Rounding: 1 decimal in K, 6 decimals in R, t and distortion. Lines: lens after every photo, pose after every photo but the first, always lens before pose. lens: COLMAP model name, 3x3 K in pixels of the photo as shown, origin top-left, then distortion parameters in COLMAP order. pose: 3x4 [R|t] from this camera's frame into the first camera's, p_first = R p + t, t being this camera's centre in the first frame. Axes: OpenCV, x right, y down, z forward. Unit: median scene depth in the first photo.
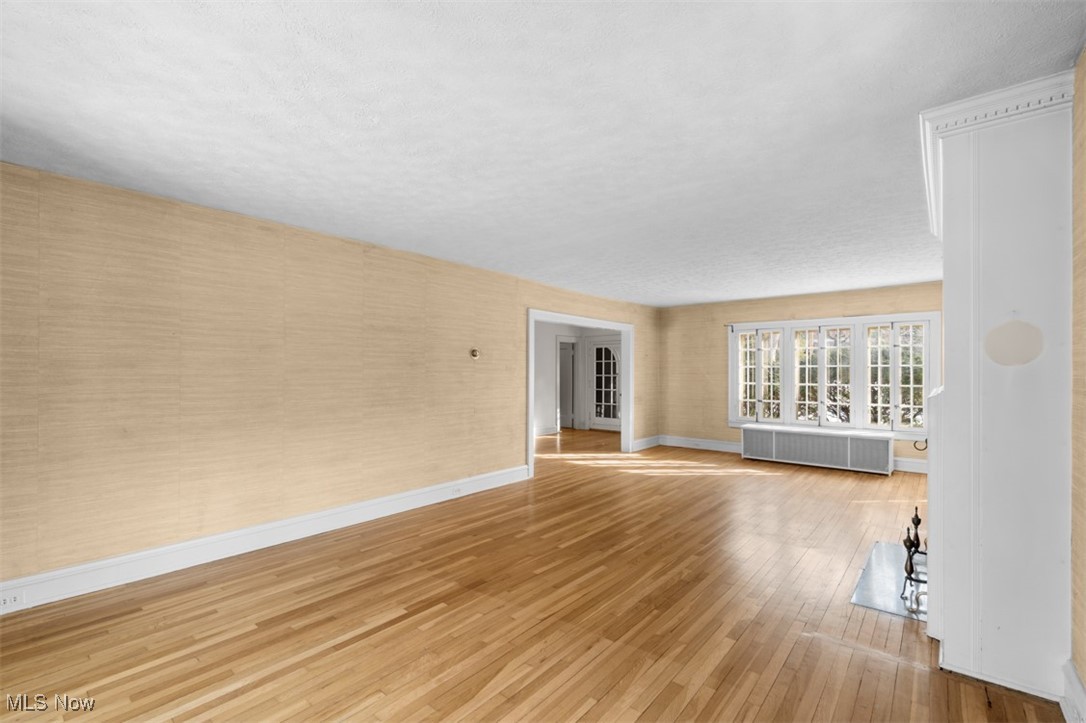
lens RADIAL K [[471.6, 0, 561.1], [0, 471.6, 368.1], [0, 0, 1]] dist [-0.000370, 0.000091]
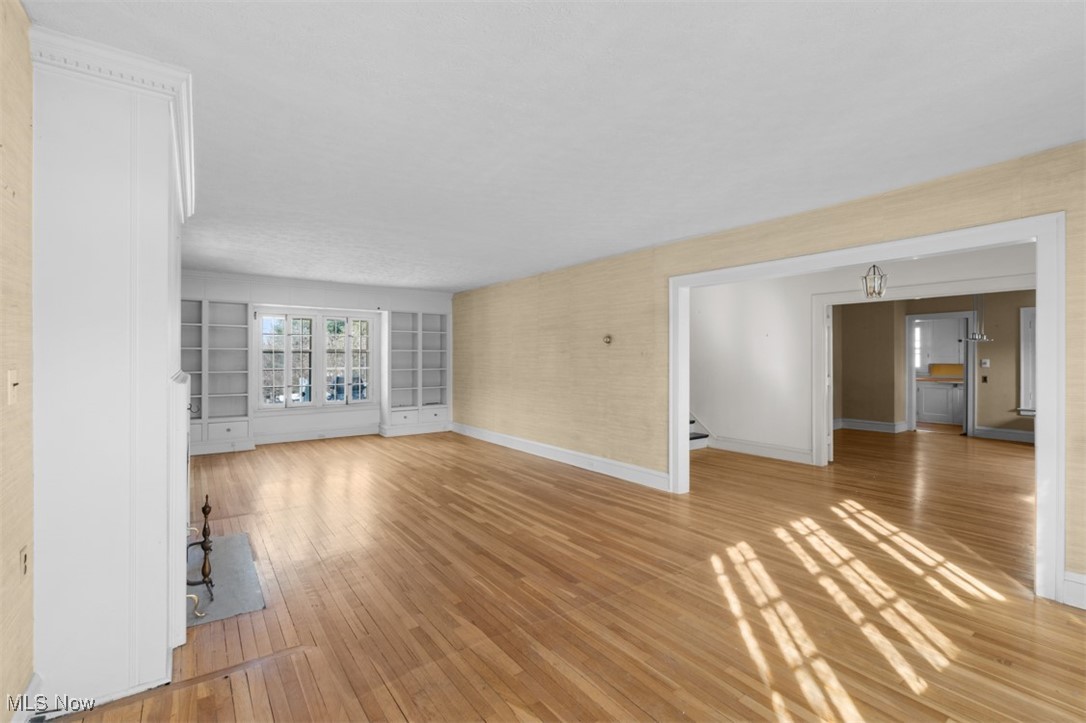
lens RADIAL K [[500.5, 0, 537.1], [0, 500.5, 343.3], [0, 0, 1]] dist [0.002016, 0.000503]
pose [[-0.276634, -0.034881, -0.960342, 0.954658], [-0.002903, 0.999367, -0.035462, 0.016479], [0.960971, -0.007022, -0.276560, 1.201131]]
